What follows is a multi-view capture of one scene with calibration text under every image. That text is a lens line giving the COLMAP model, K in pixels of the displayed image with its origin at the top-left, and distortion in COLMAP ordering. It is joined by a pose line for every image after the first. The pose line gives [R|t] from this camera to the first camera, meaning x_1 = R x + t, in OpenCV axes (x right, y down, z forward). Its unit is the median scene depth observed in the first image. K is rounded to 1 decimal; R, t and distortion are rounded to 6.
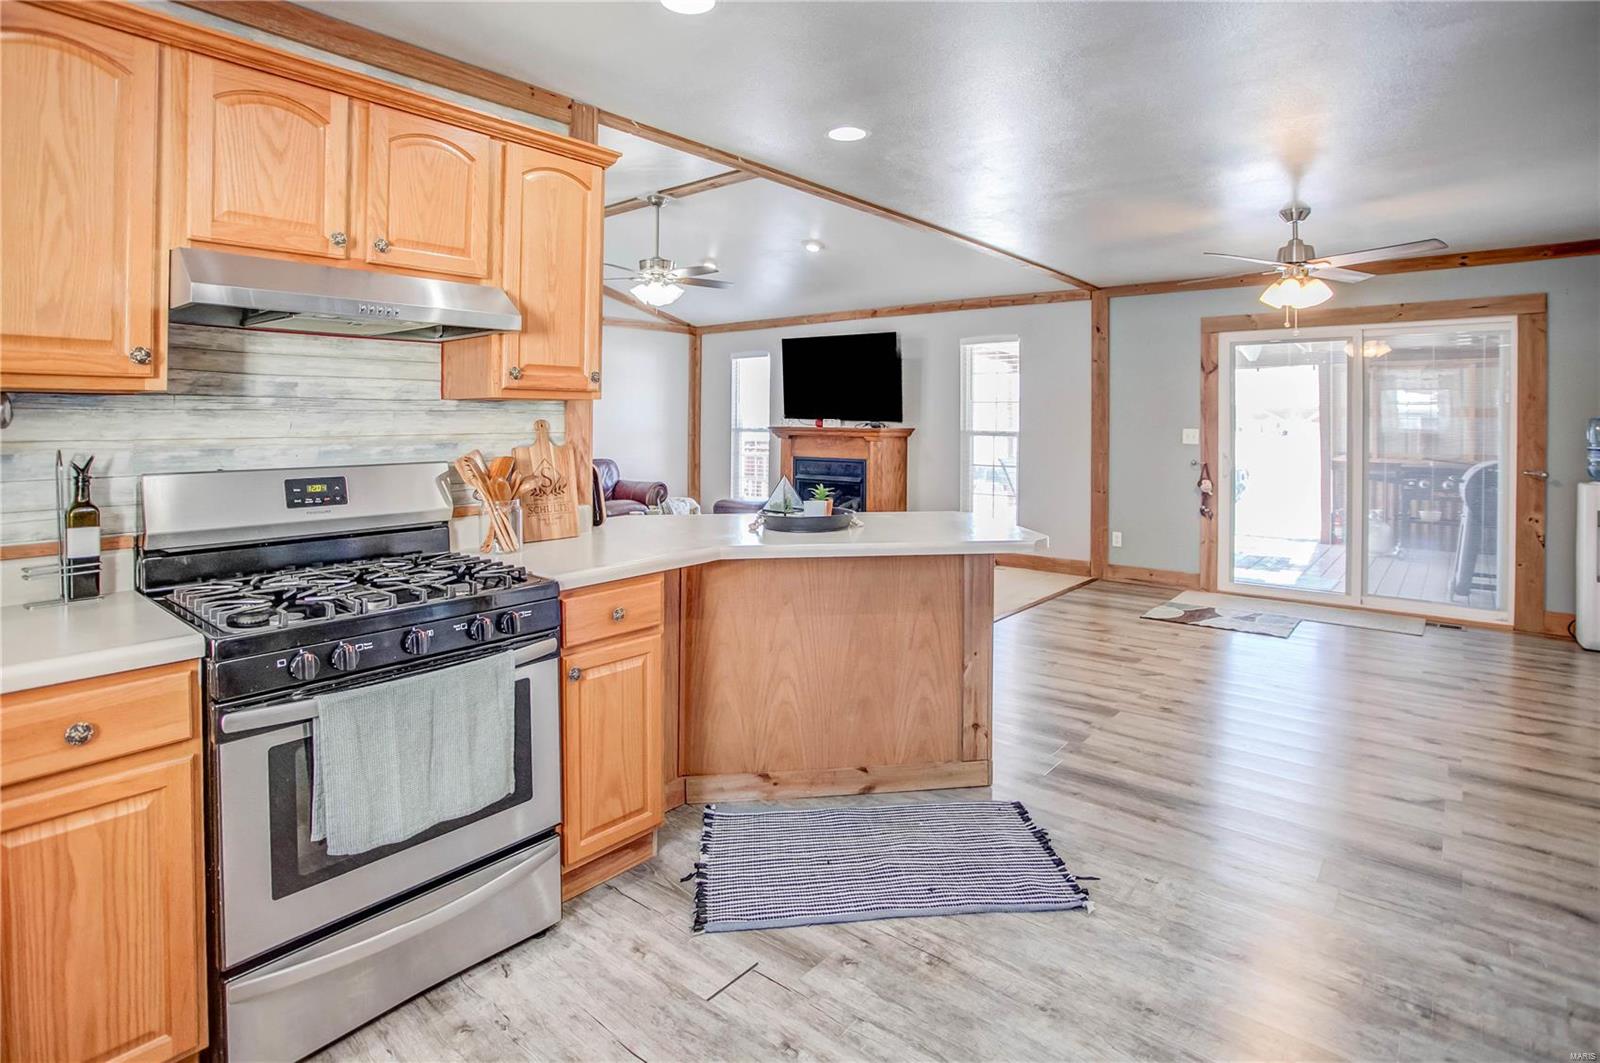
lens RADIAL K [[836.3, 0, 826.0], [0, 836.3, 415.6], [0, 0, 1]] dist [-0.060805, 0.033086]
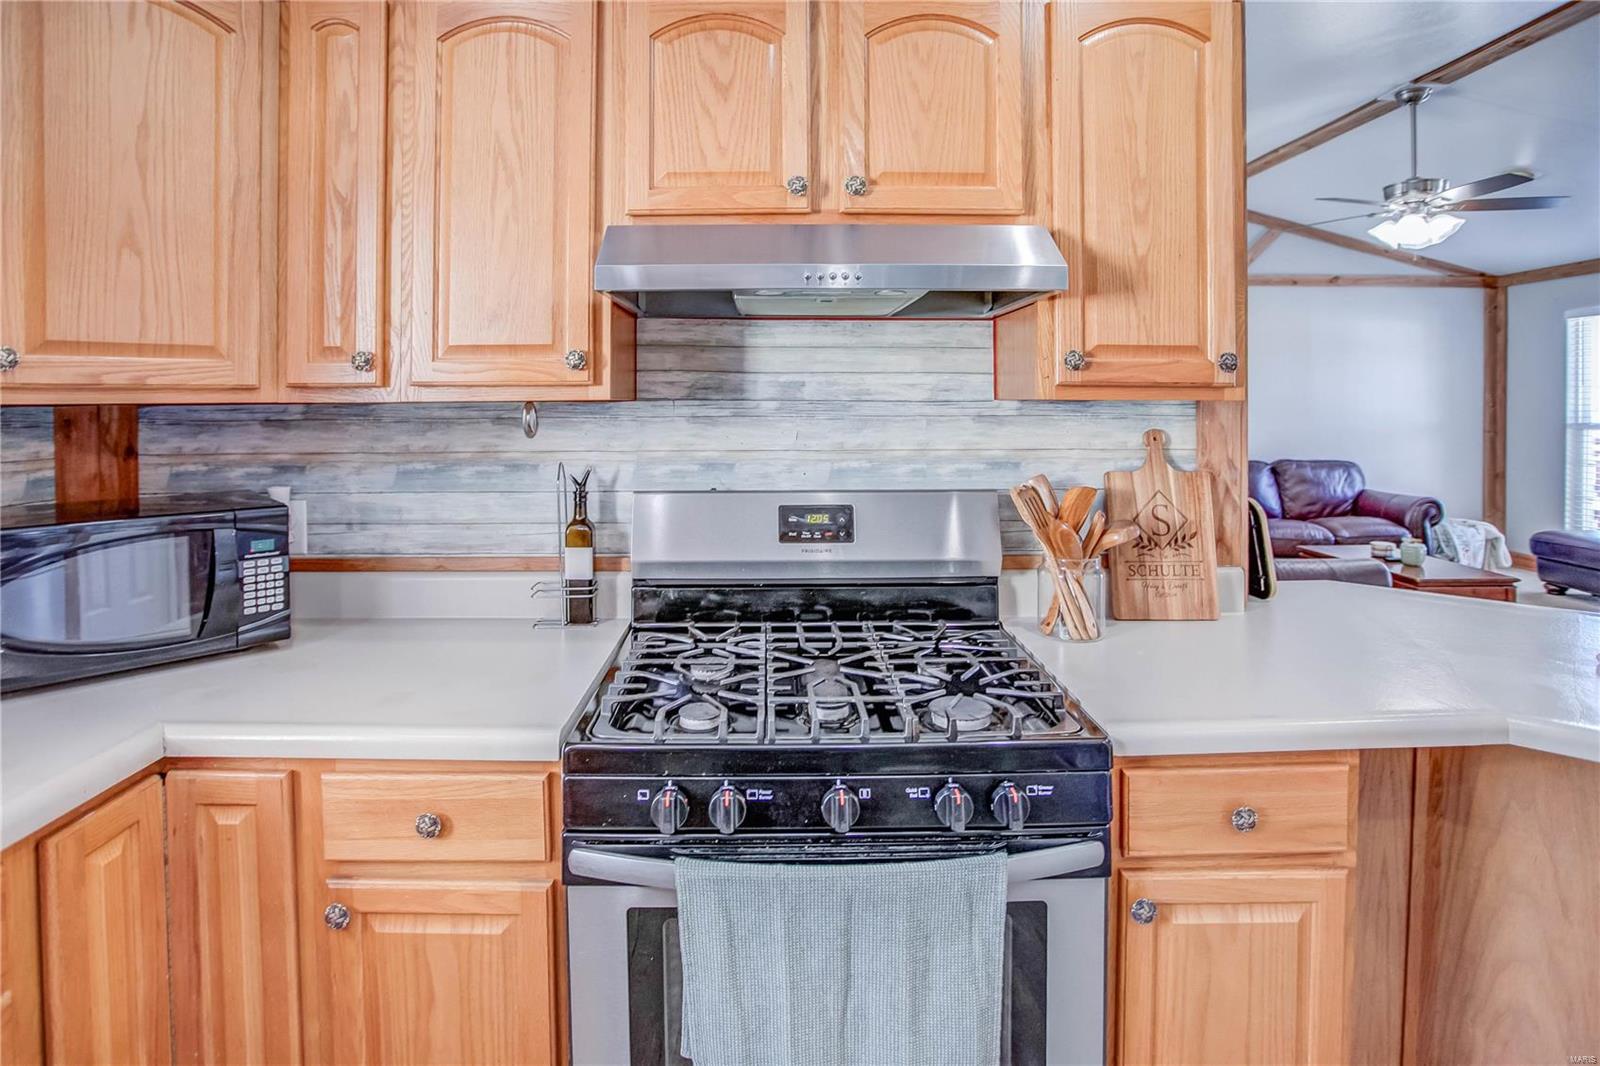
lens RADIAL K [[798.2, 0, 835.5], [0, 798.2, 393.2], [0, 0, 1]] dist [-0.057375, 0.023022]
pose [[0.636828, -0.002473, -0.771002, -0.027604], [0.001346, 0.999997, -0.002095, -0.024393], [0.771005, 0.000296, 0.636829, 0.469999]]
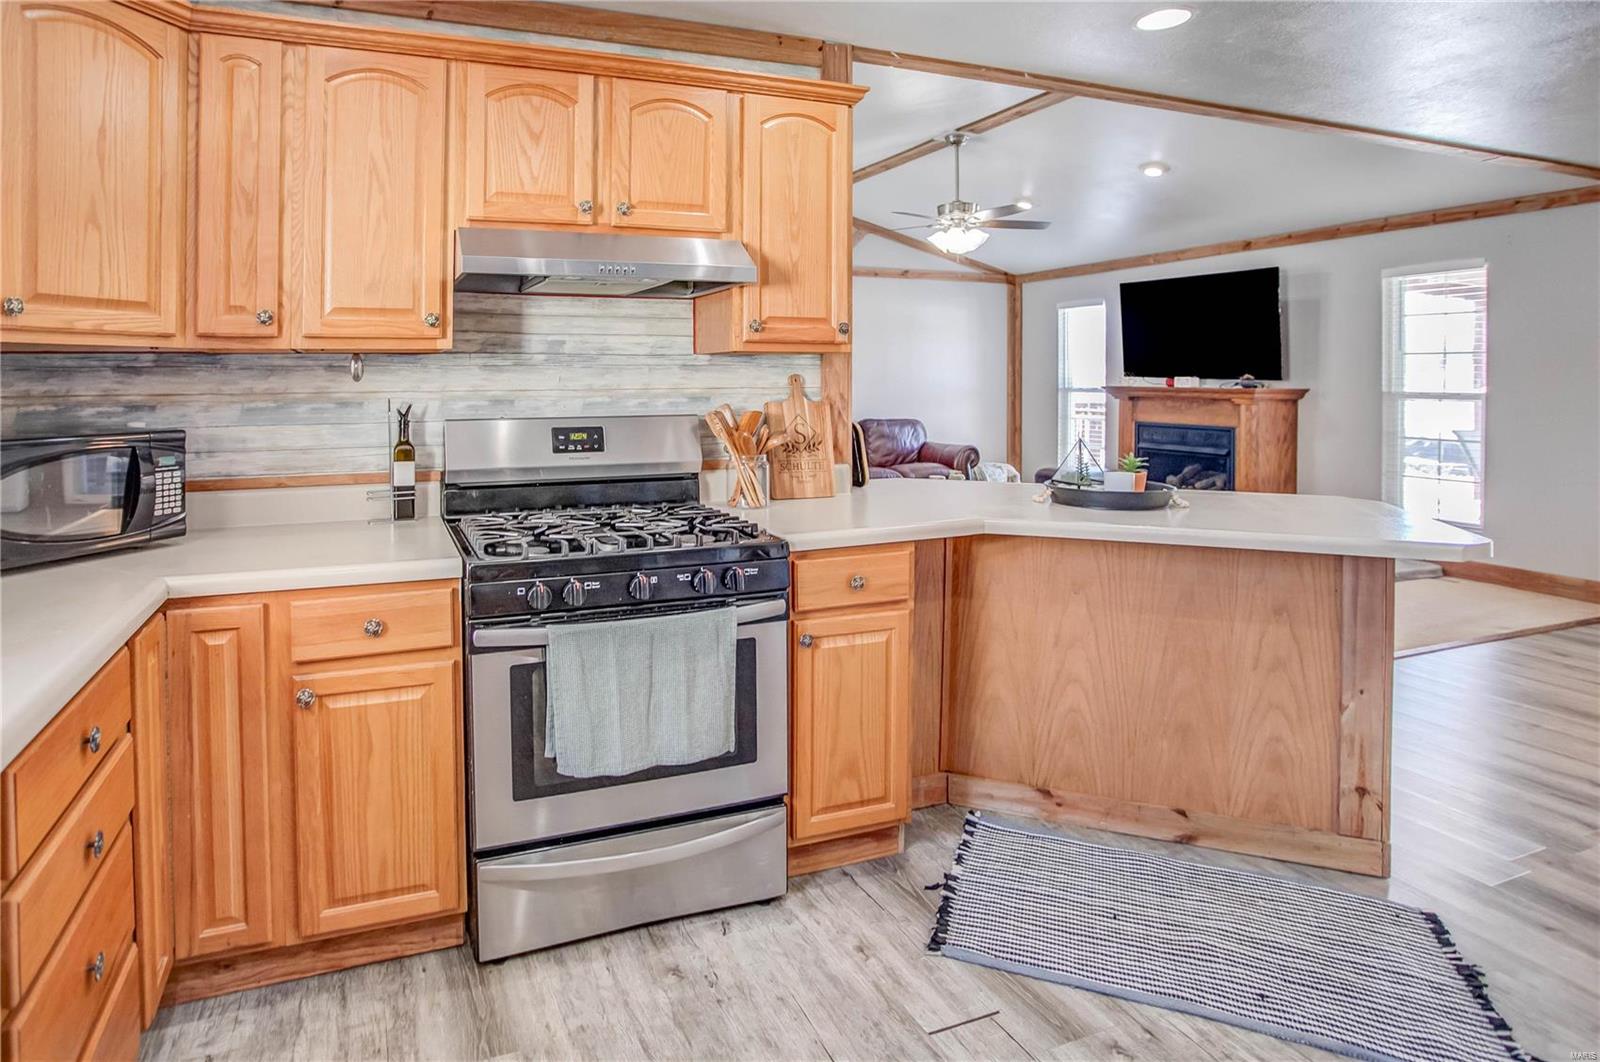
lens RADIAL K [[860.5, 0, 702.4], [0, 860.5, 390.8], [0, 0, 1]] dist [-0.034805, 0.011528]
pose [[0.854299, 0.002084, -0.519778, 0.100646], [0.005442, 0.999901, 0.012952, 0.012061], [0.519753, -0.013894, 0.854203, 0.095411]]
